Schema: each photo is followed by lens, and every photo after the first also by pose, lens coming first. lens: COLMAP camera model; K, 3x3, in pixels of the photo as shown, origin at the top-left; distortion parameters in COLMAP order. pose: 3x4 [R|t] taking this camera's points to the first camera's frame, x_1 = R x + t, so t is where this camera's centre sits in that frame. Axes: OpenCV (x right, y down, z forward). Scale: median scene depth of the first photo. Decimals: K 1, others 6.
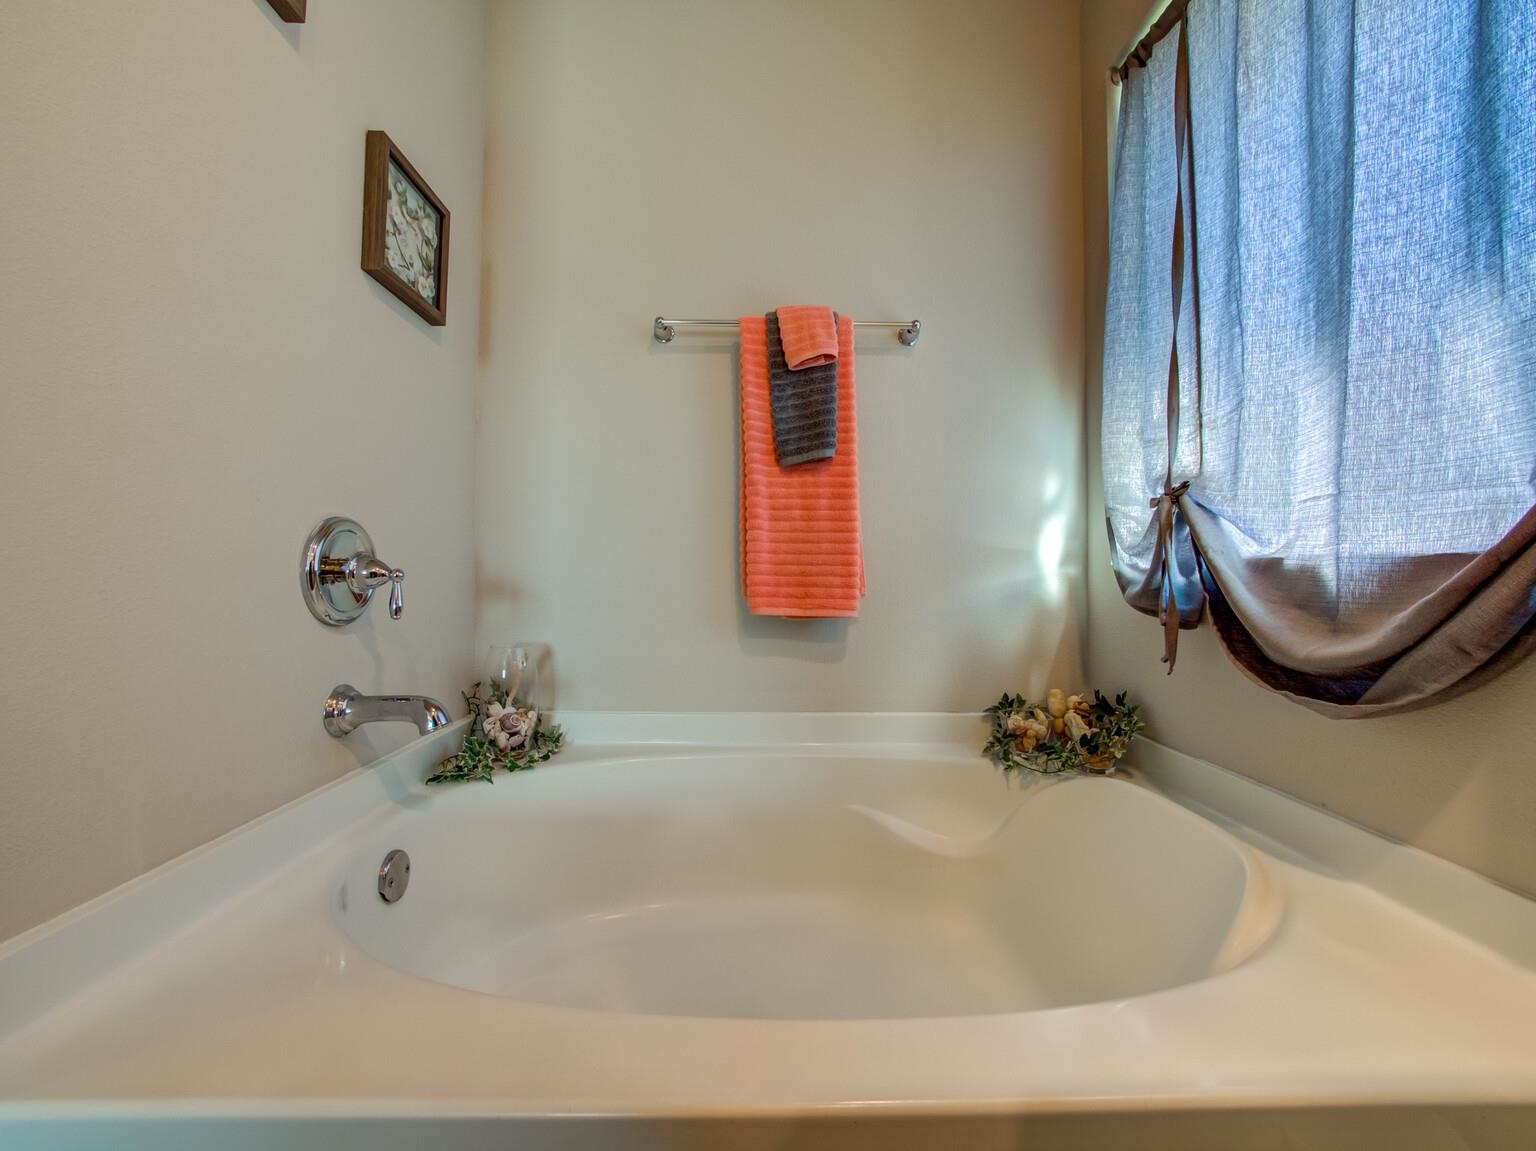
lens RADIAL K [[625.8, 0, 762.7], [0, 625.8, 568.1], [0, 0, 1]] dist [-0.017884, 0.004653]
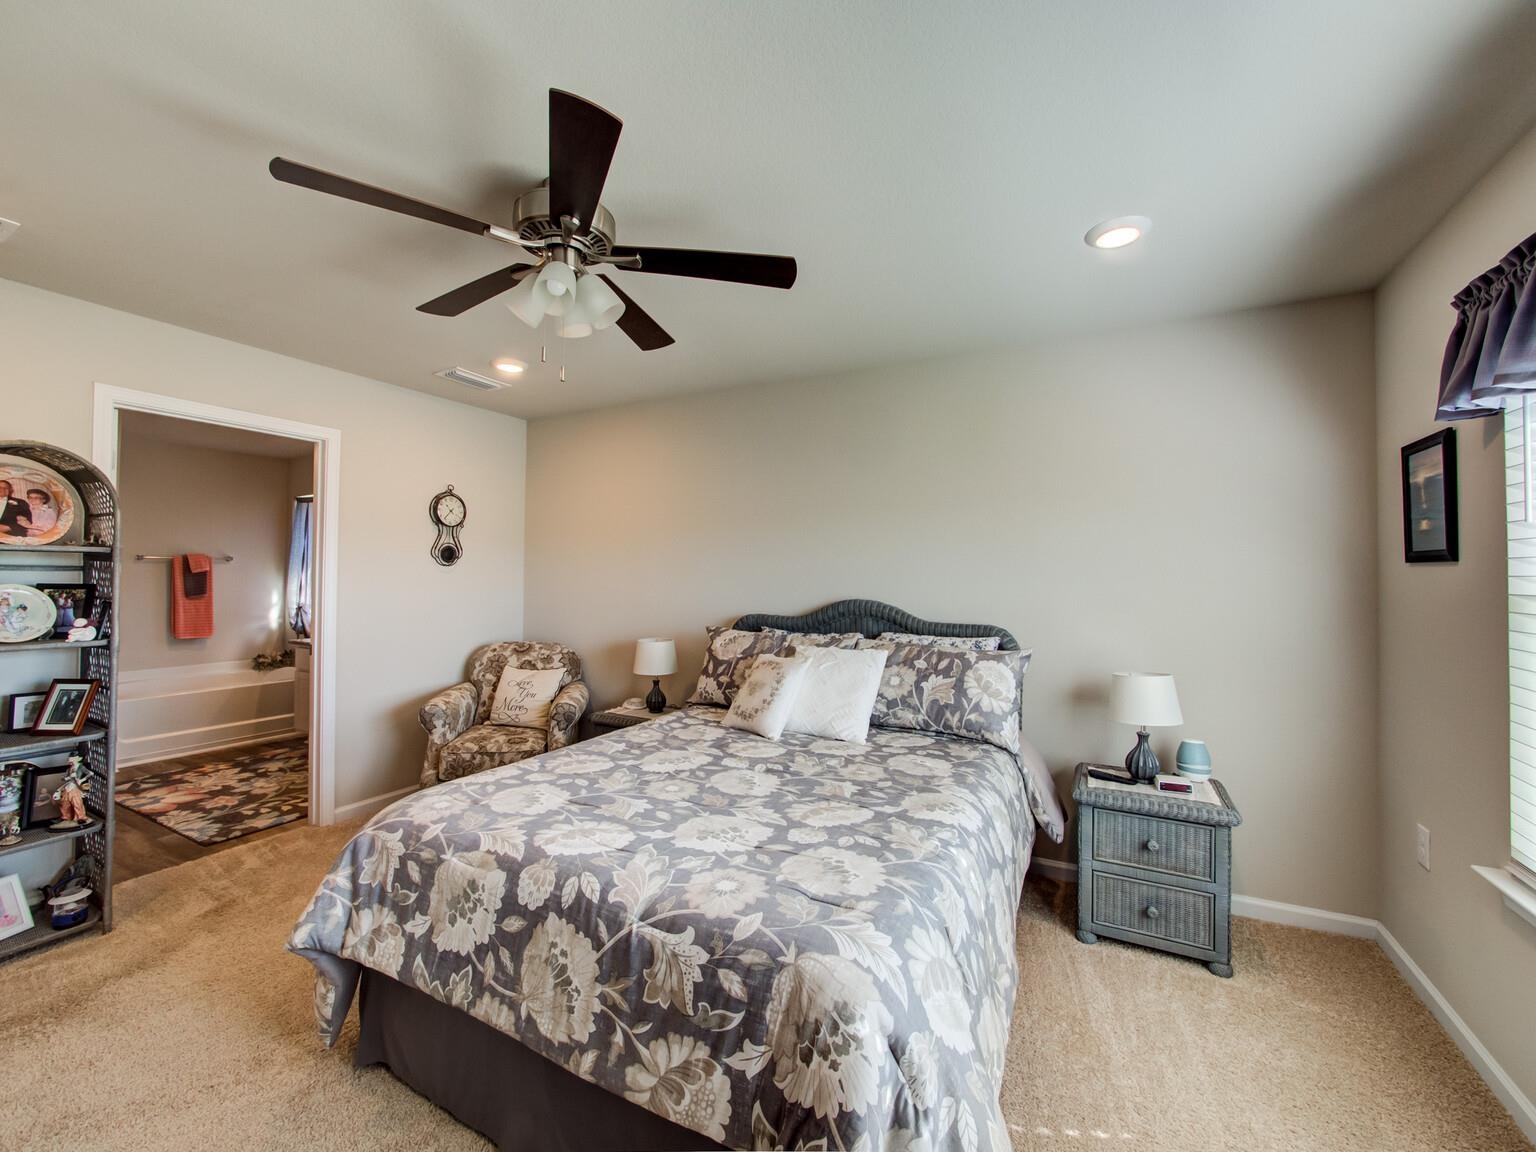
lens RADIAL K [[625.8, 0, 765.5], [0, 625.8, 564.2], [0, 0, 1]] dist [-0.017884, 0.004653]
pose [[0.492407, 0.013666, 0.870258, -1.460571], [-0.011856, 0.999889, -0.008993, -0.369705], [-0.870284, -0.005890, 0.492515, -3.742545]]
